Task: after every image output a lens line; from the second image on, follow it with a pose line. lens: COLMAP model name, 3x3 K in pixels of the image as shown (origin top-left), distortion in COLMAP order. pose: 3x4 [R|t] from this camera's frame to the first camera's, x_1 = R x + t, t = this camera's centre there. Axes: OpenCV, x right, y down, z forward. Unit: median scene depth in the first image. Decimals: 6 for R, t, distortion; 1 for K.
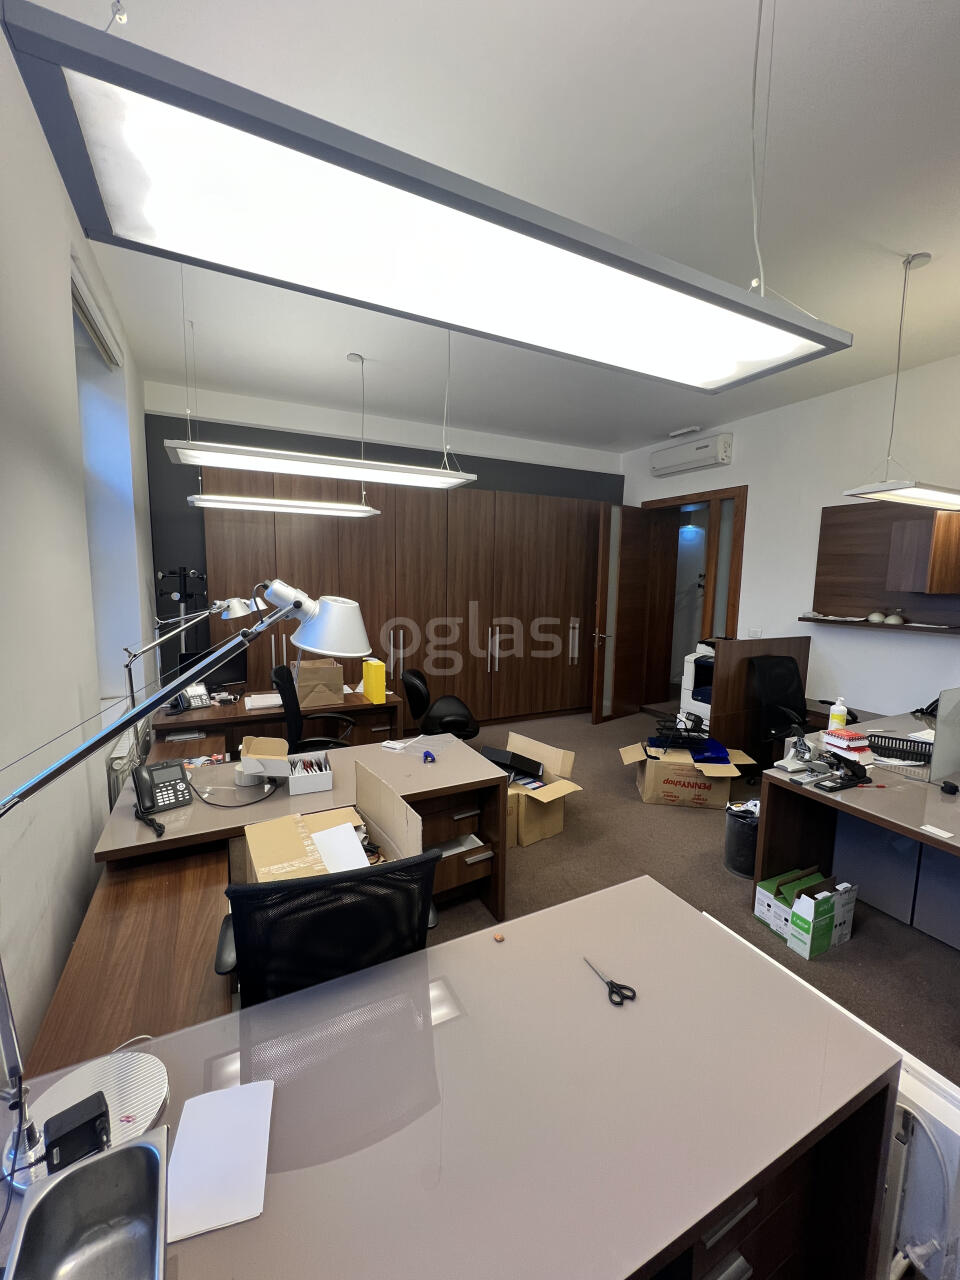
lens RADIAL K [[516.3, 0, 480.0], [0, 516.3, 640.0], [0, 0, 1]] dist [-0.003027, 0.000153]
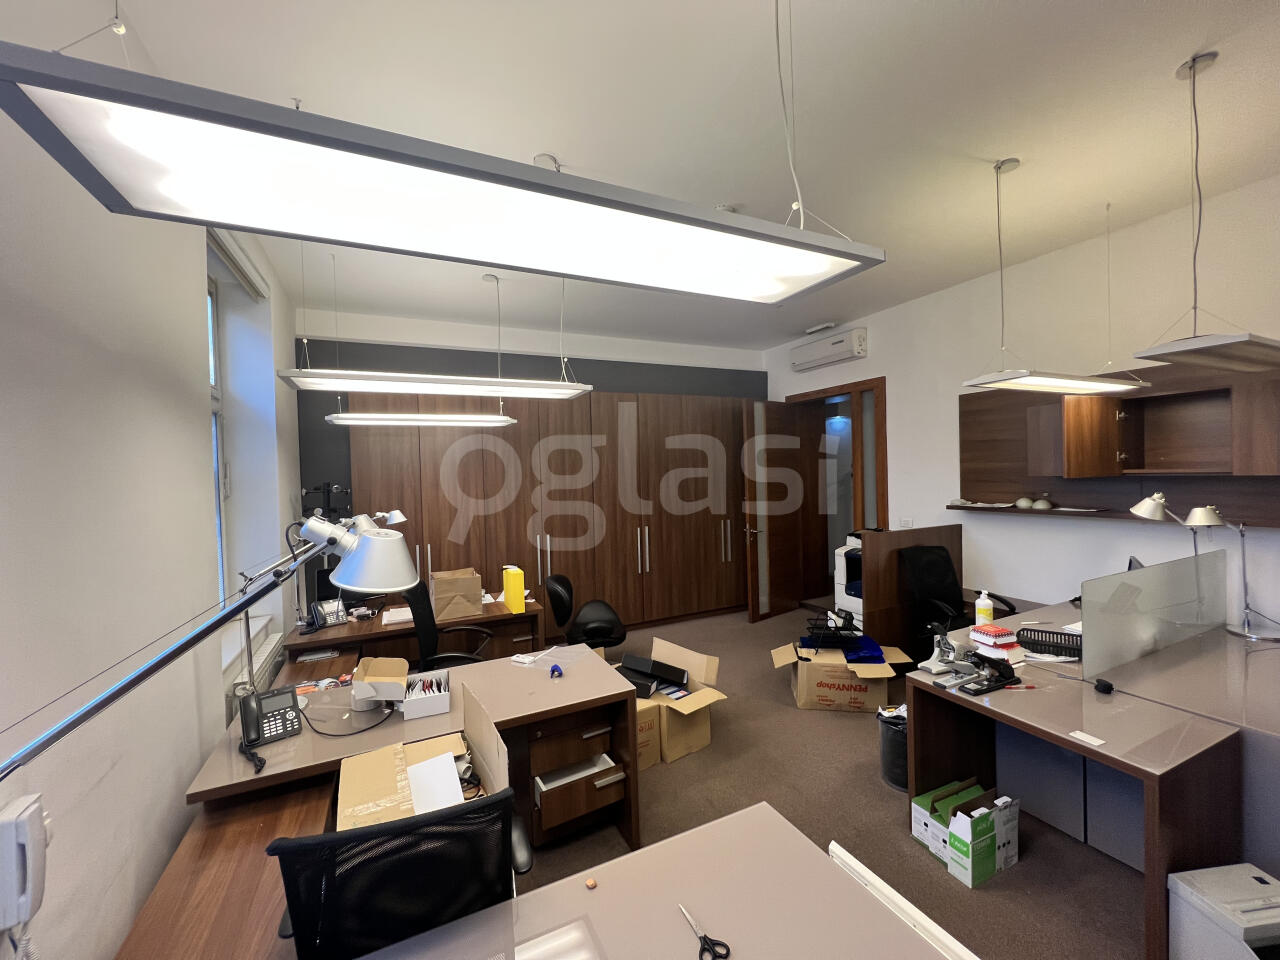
lens RADIAL K [[516.3, 0, 638.5], [0, 516.3, 480.1], [0, 0, 1]] dist [-0.003027, 0.000153]
pose [[0.998854, -0.043819, -0.019243, 0.081246], [0.041514, 0.993373, -0.107179, -0.017095], [0.023812, 0.106258, 0.994053, 0.005856]]
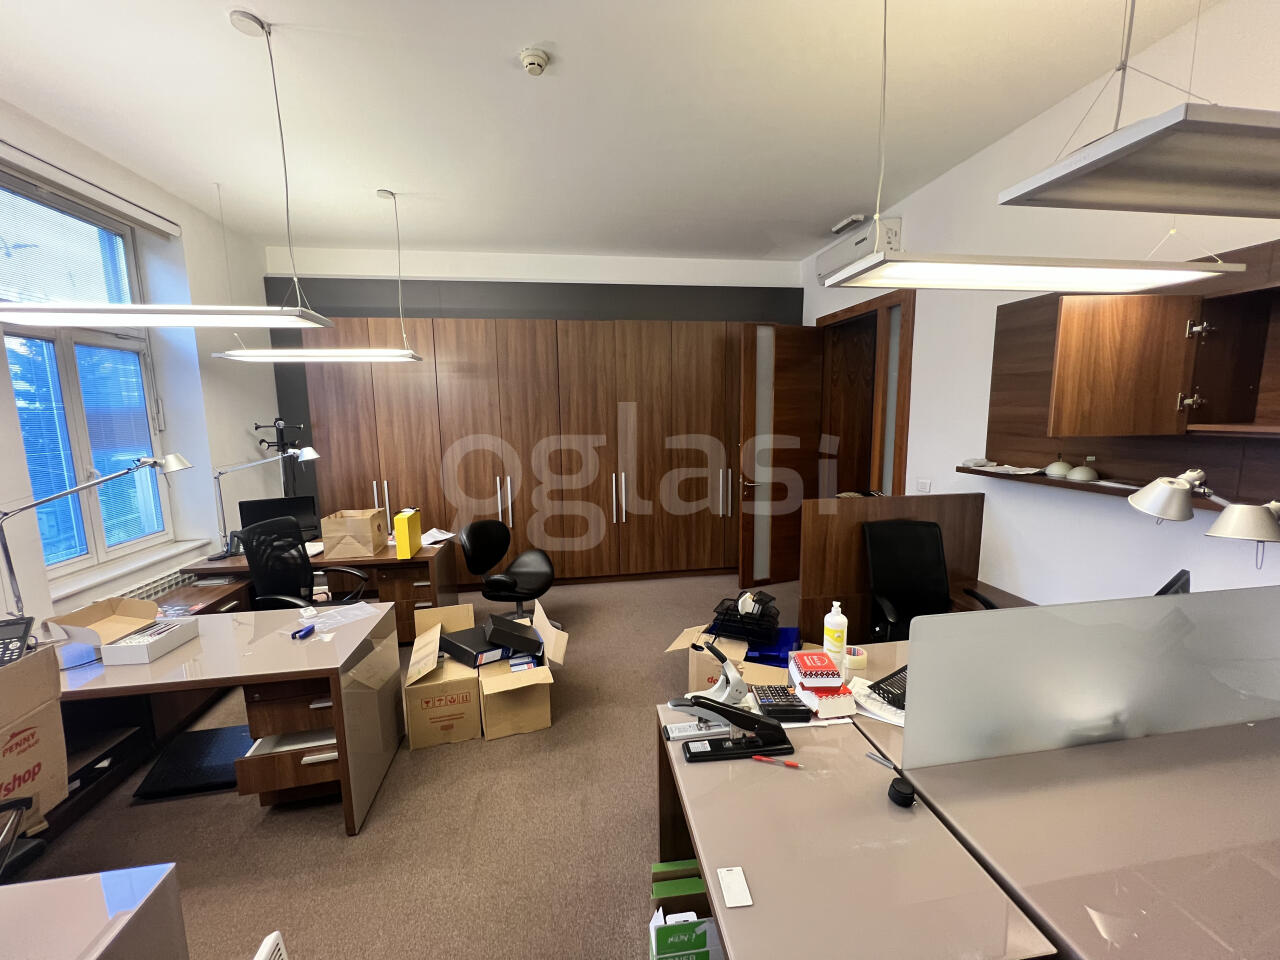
lens RADIAL K [[514.9, 0, 640.0], [0, 514.9, 480.0], [0, 0, 1]] dist [-0.002338, 0.000023]
pose [[0.950706, 0.012453, -0.309843, 0.659819], [-0.008953, 0.999879, 0.012716, -0.047624], [0.309964, -0.009315, 0.950703, 0.310937]]
